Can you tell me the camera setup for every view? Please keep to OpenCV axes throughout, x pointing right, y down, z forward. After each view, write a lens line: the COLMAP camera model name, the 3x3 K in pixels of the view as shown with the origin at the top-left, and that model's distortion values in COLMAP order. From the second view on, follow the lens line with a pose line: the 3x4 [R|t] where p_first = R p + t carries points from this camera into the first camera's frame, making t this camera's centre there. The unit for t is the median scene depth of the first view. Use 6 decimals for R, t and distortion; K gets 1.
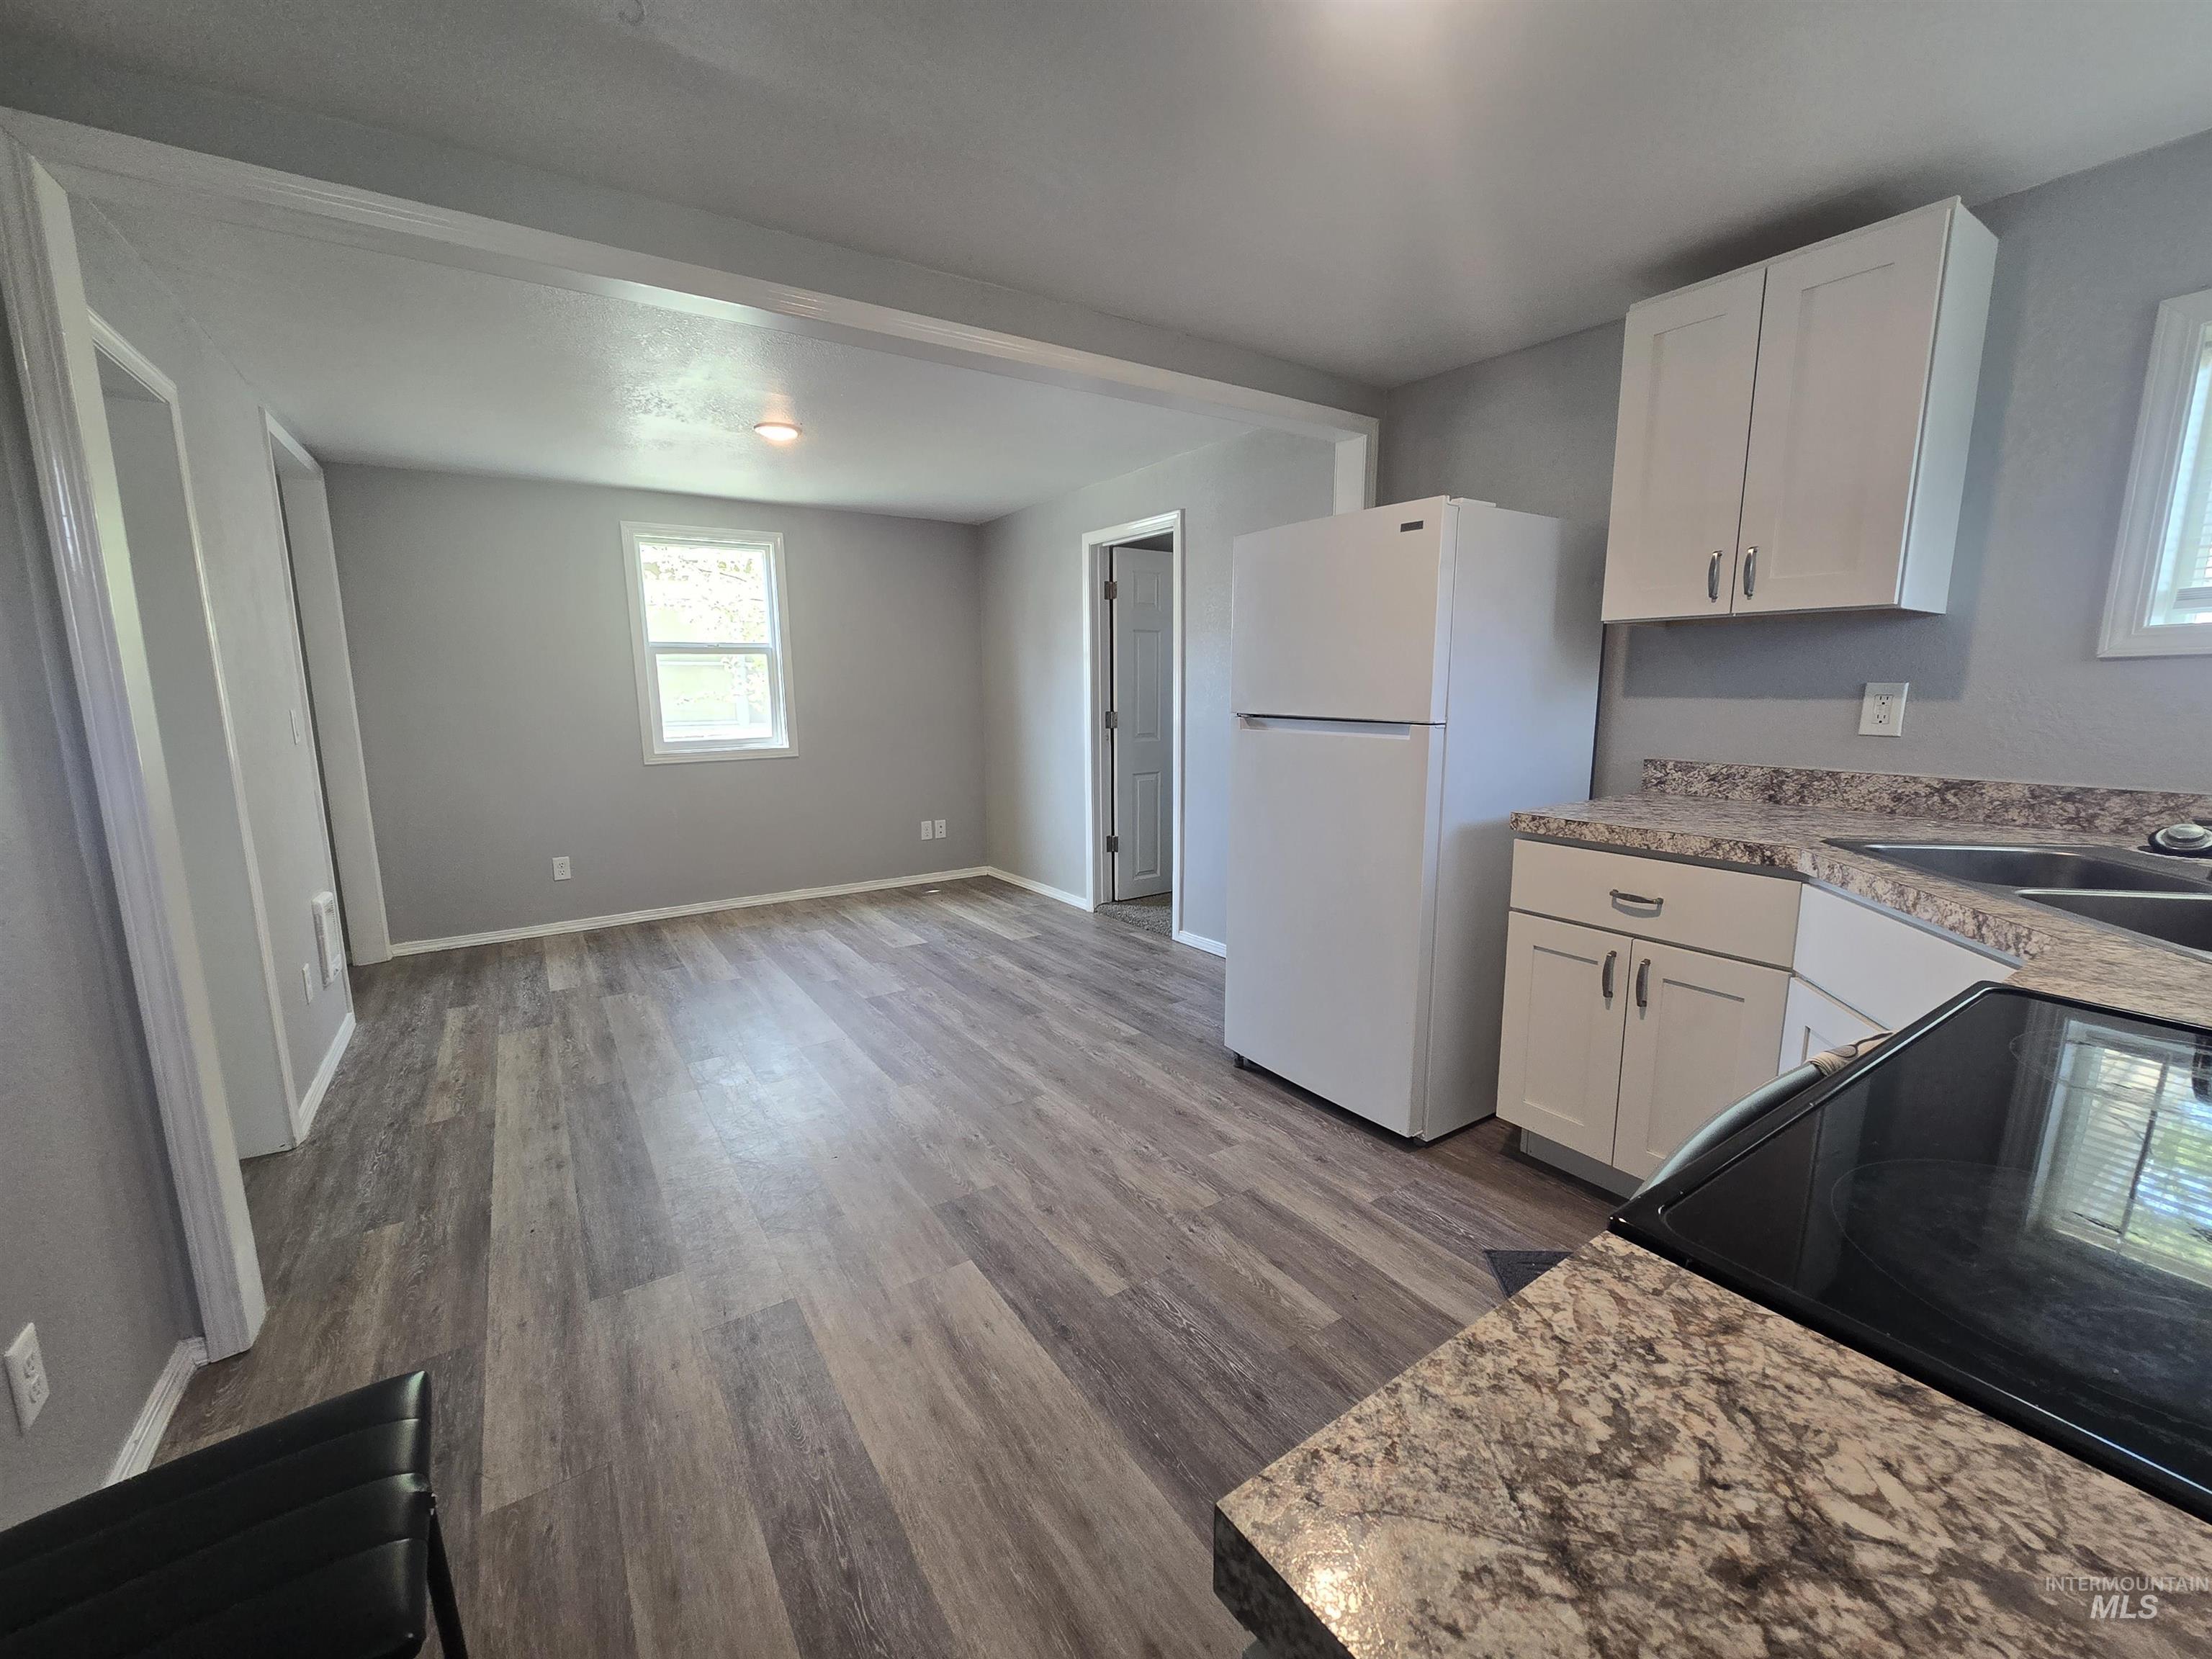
lens RADIAL K [[901.8, 0, 1113.7], [0, 901.8, 834.8], [0, 0, 1]] dist [-0.000654, 0.000069]
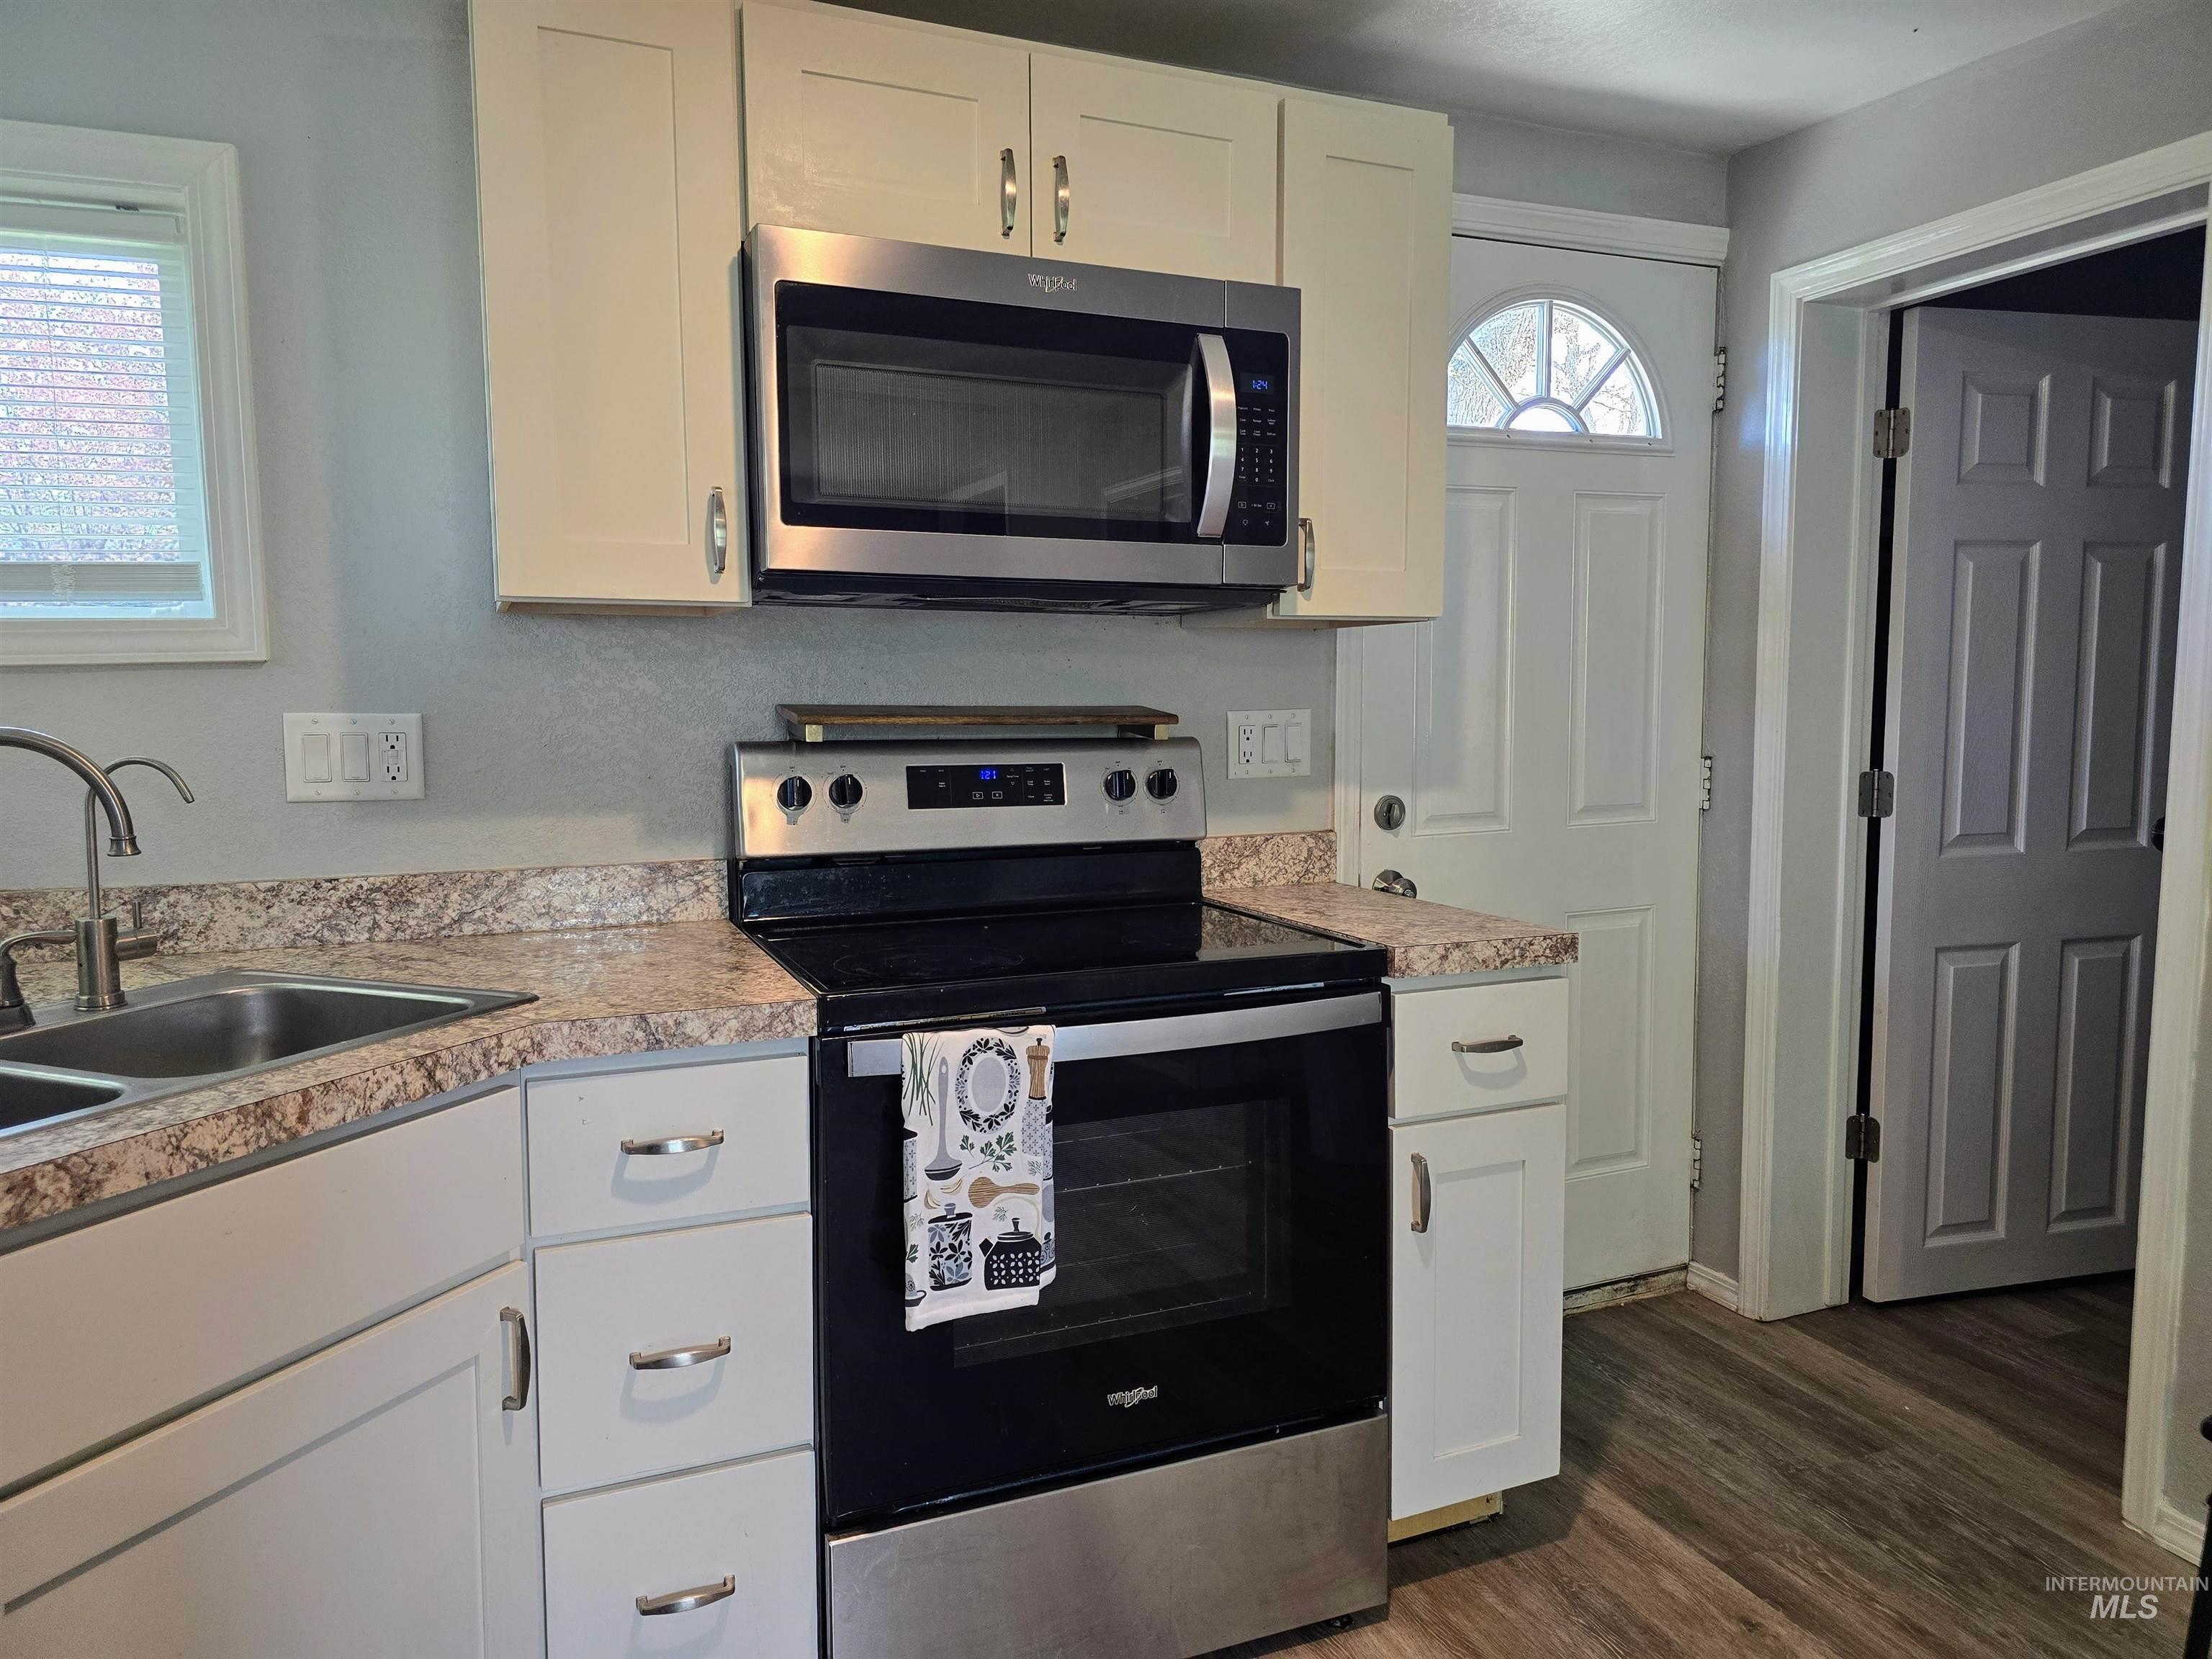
lens RADIAL K [[1470.8, 0, 1113.5], [0, 1470.8, 830.2], [0, 0, 1]] dist [0.068582, -0.074587]
pose [[-0.981764, -0.005694, 0.190019, 0.079987], [0.044242, 0.965263, 0.257509, -0.119144], [-0.184884, 0.261220, -0.947408, 0.661273]]
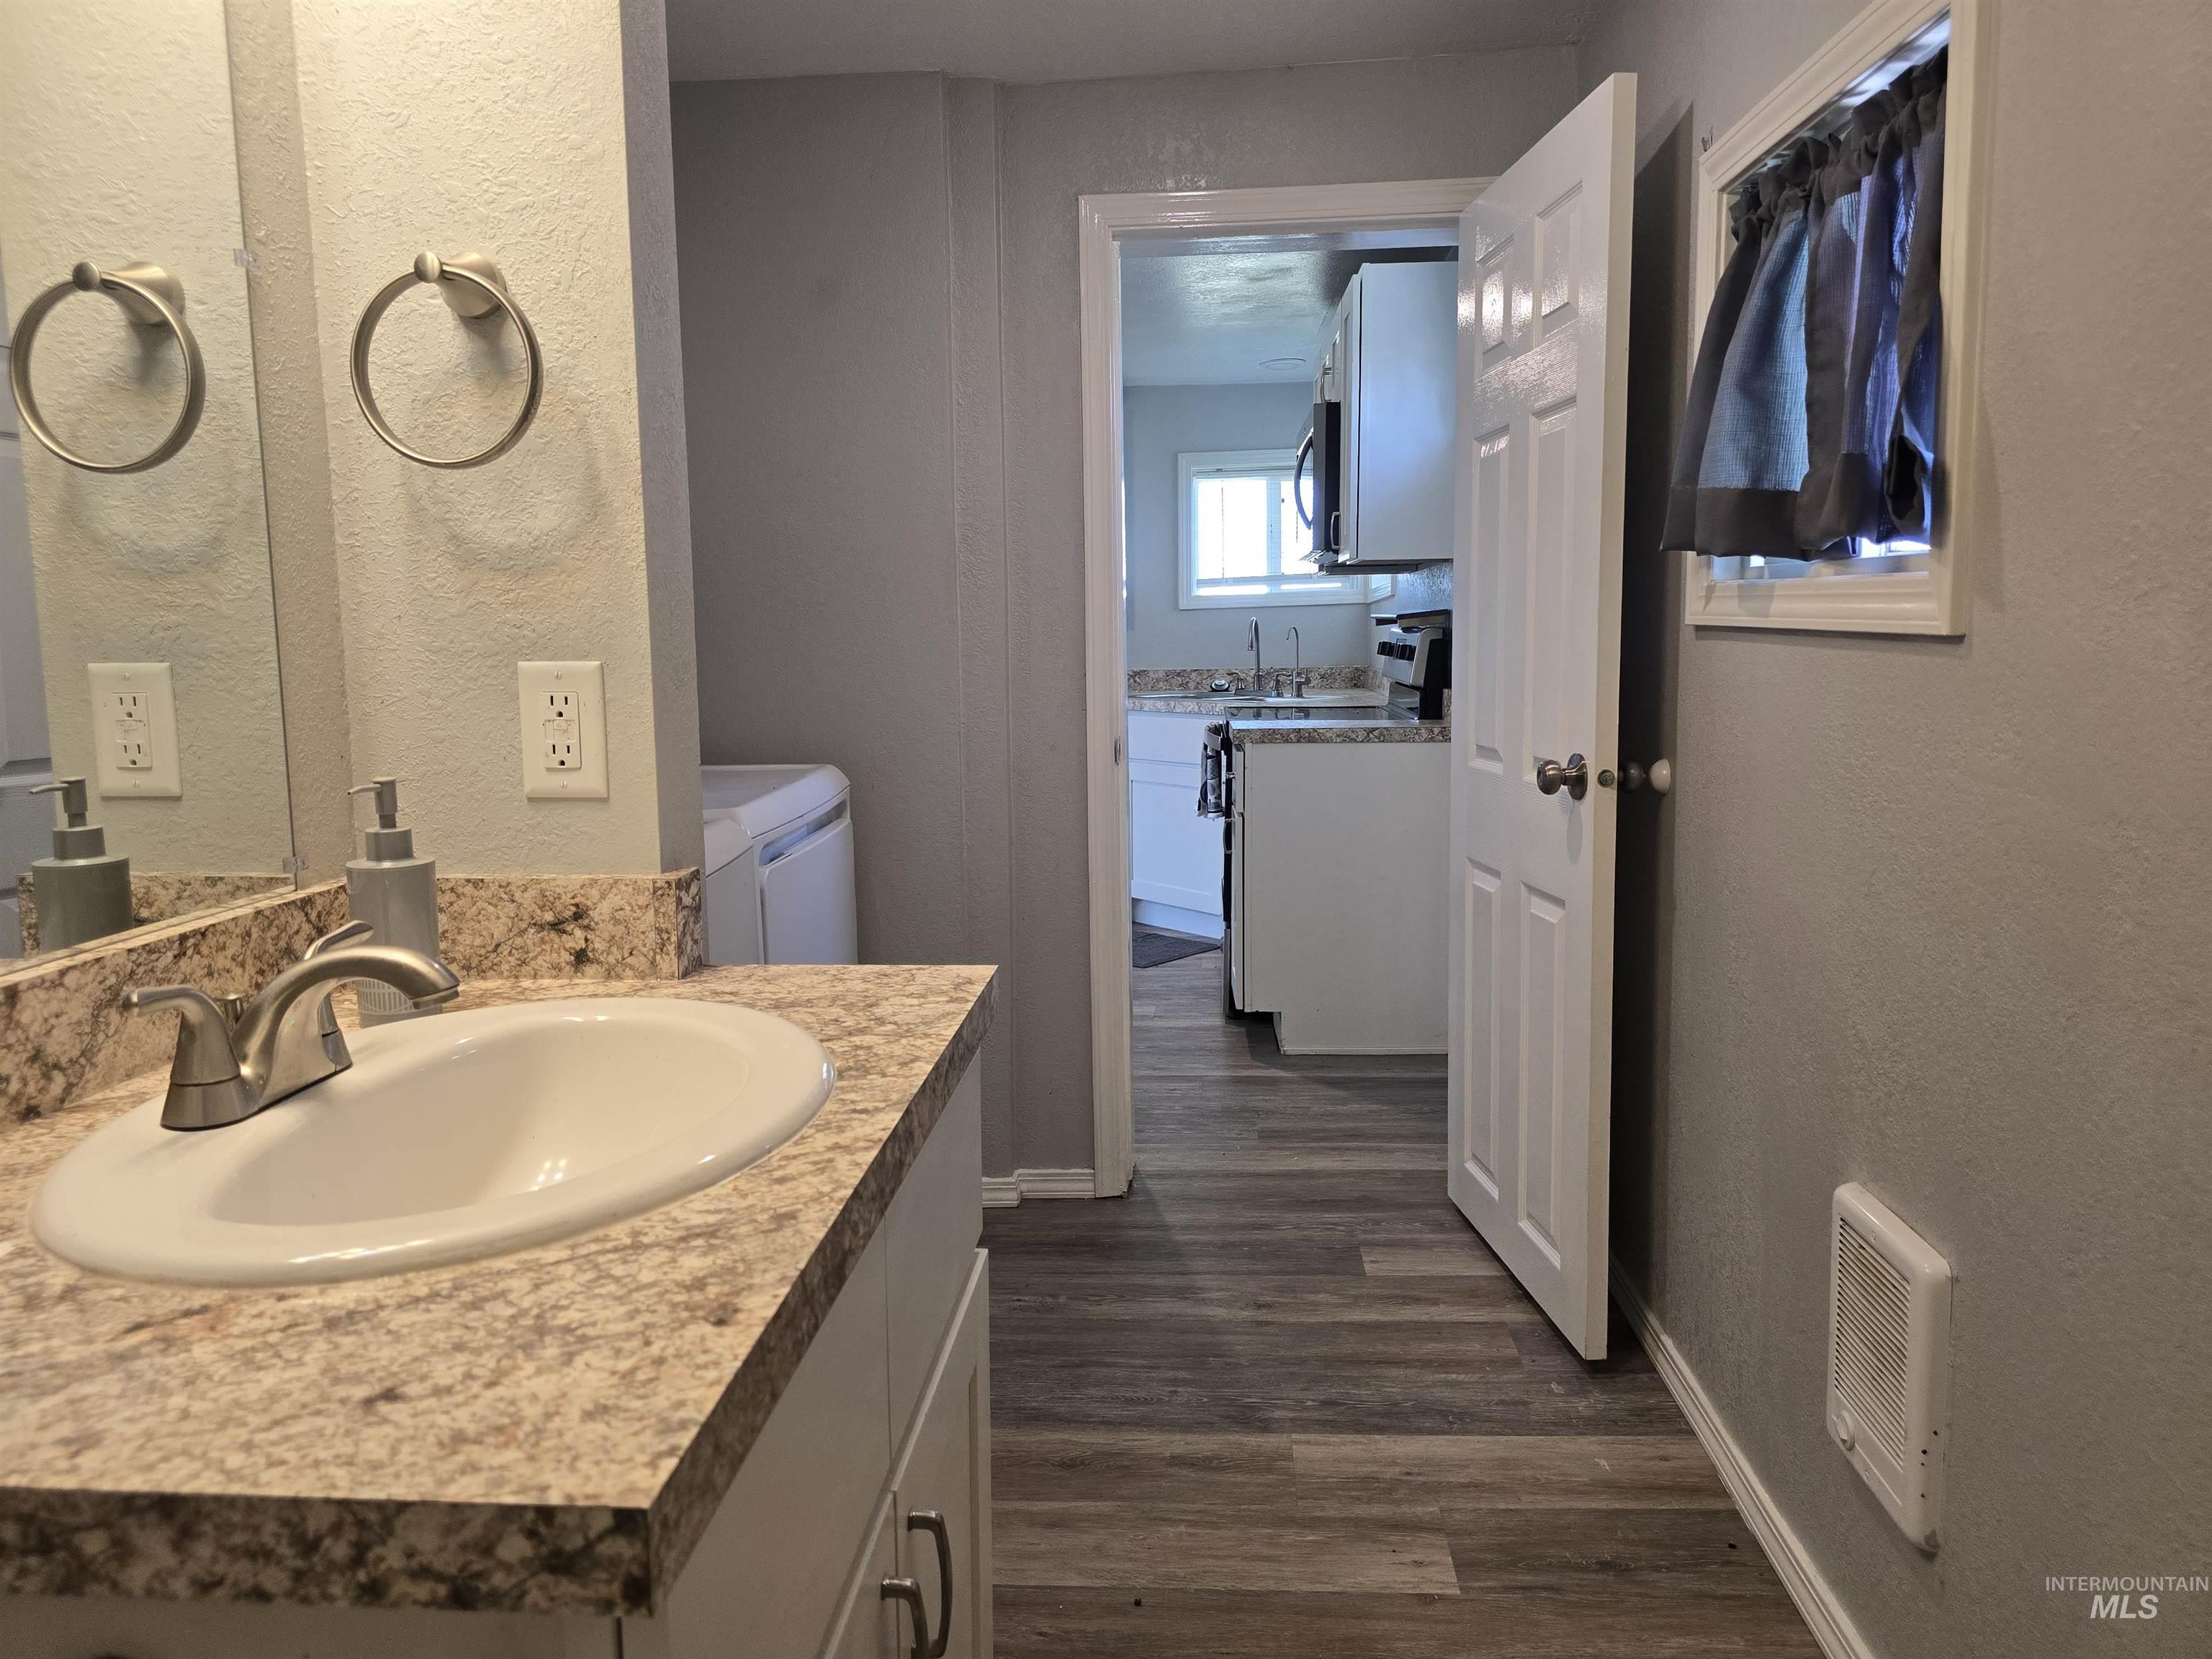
lens RADIAL K [[1486.8, 0, 1114.0], [0, 1486.8, 808.2], [0, 0, 1]] dist [0.068746, -0.070991]
pose [[0.608311, -0.091821, 0.788369, -0.916041], [0.143150, 0.989689, 0.004814, 0.116404], [-0.780683, 0.109927, 0.615183, -0.502108]]
